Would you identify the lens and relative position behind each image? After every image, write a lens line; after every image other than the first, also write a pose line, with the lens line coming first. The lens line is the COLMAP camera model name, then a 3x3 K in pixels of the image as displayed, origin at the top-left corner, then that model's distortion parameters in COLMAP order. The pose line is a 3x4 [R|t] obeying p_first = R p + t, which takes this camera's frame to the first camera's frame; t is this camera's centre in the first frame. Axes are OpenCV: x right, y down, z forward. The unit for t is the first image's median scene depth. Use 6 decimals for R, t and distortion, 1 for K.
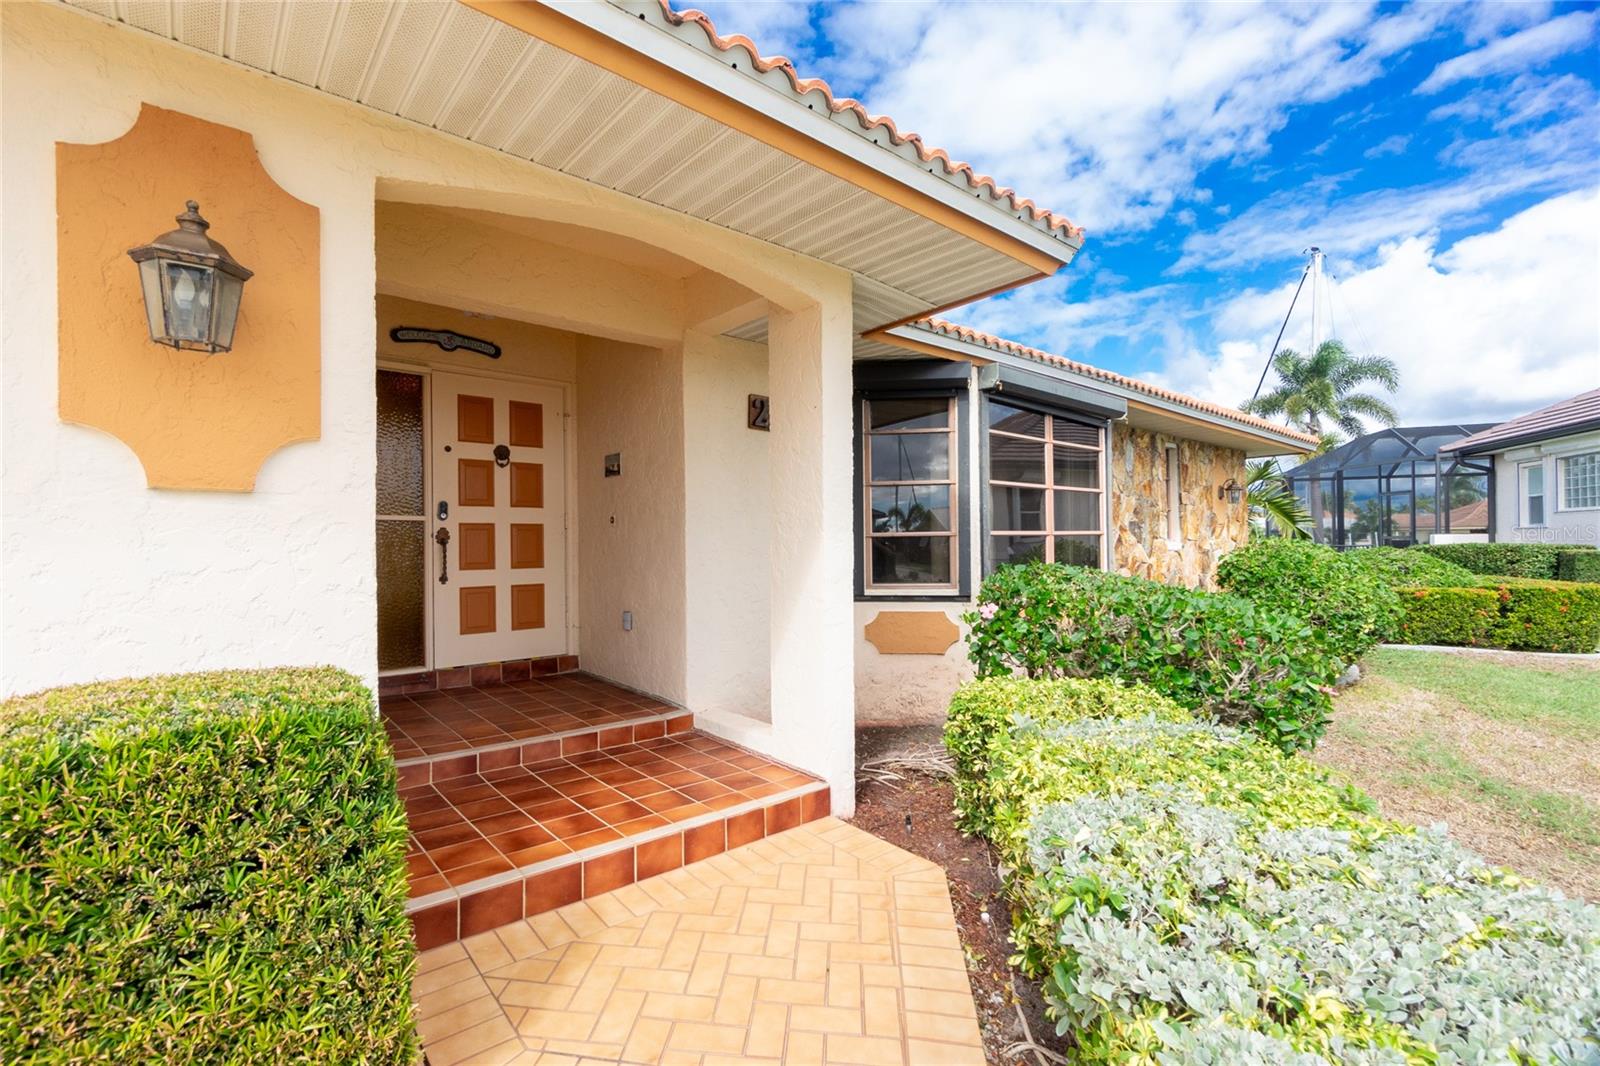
lens RADIAL K [[700.9, 0, 793.5], [0, 700.9, 559.5], [0, 0, 1]] dist [0.000460, 0.000334]
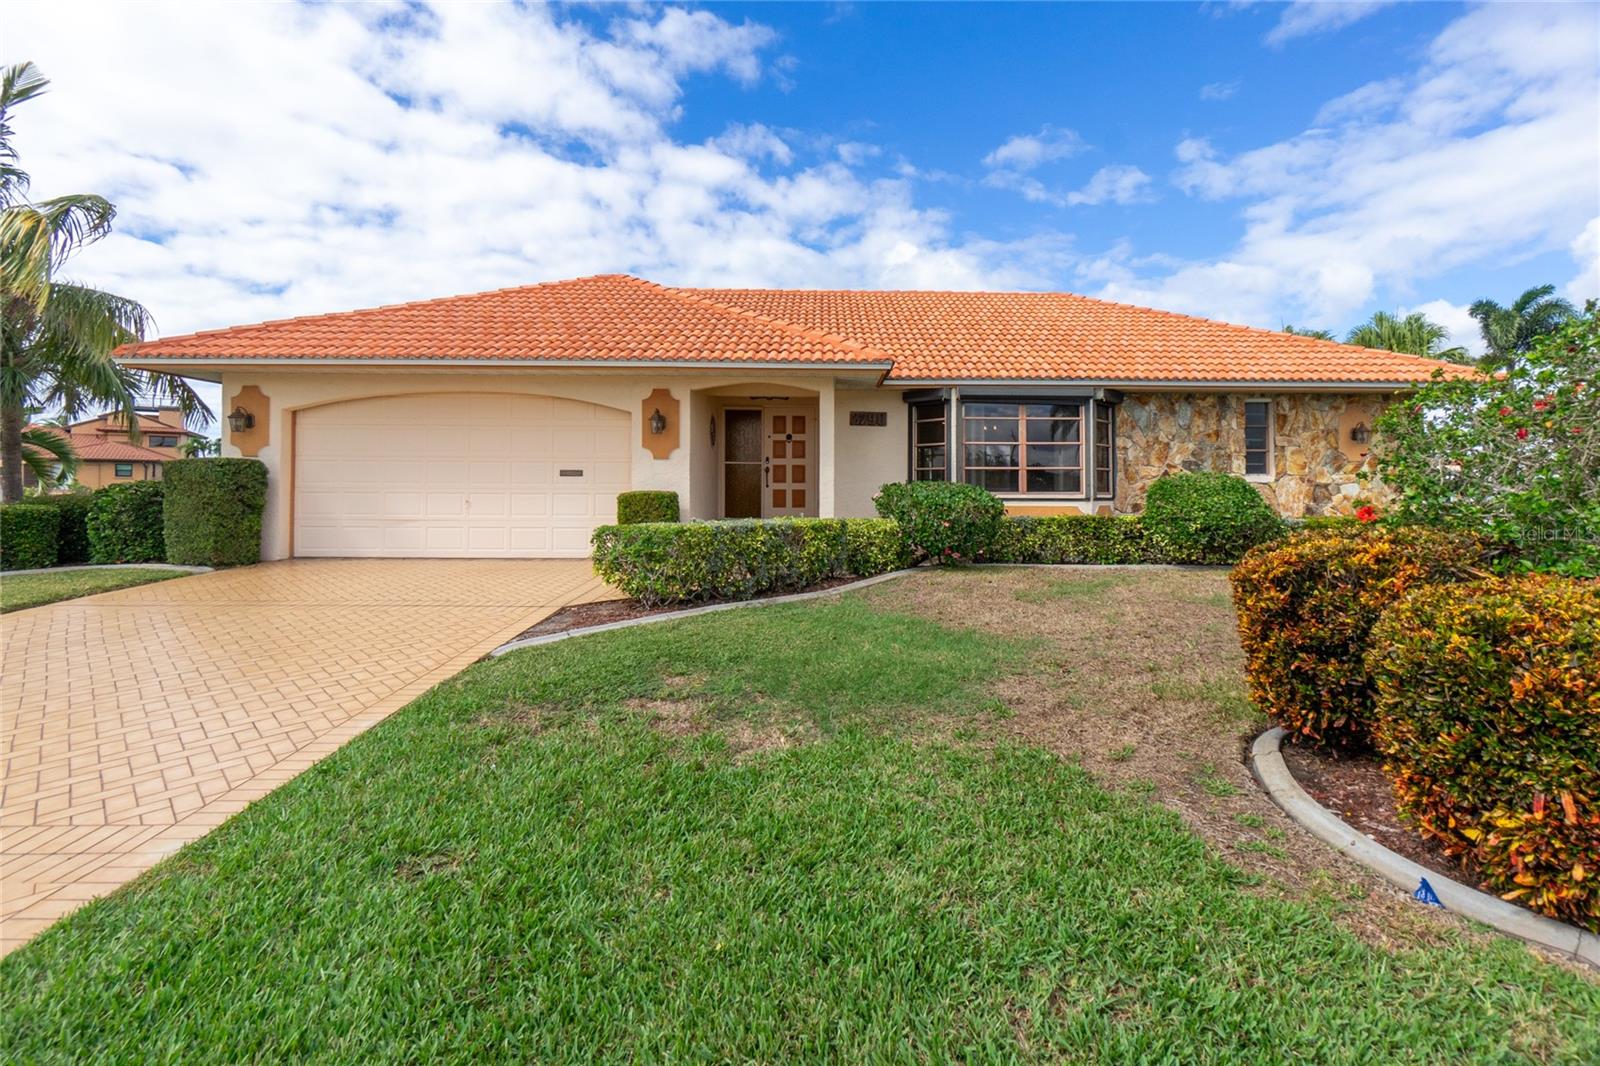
lens RADIAL K [[691.1, 0, 836.5], [0, 691.1, 498.4], [0, 0, 1]] dist [-0.010918, 0.000039]
pose [[0.768547, 0.023541, -0.639361, 1.122905], [-0.026740, 0.999632, 0.004663, 0.045530], [0.639235, 0.013513, 0.768893, -0.687699]]
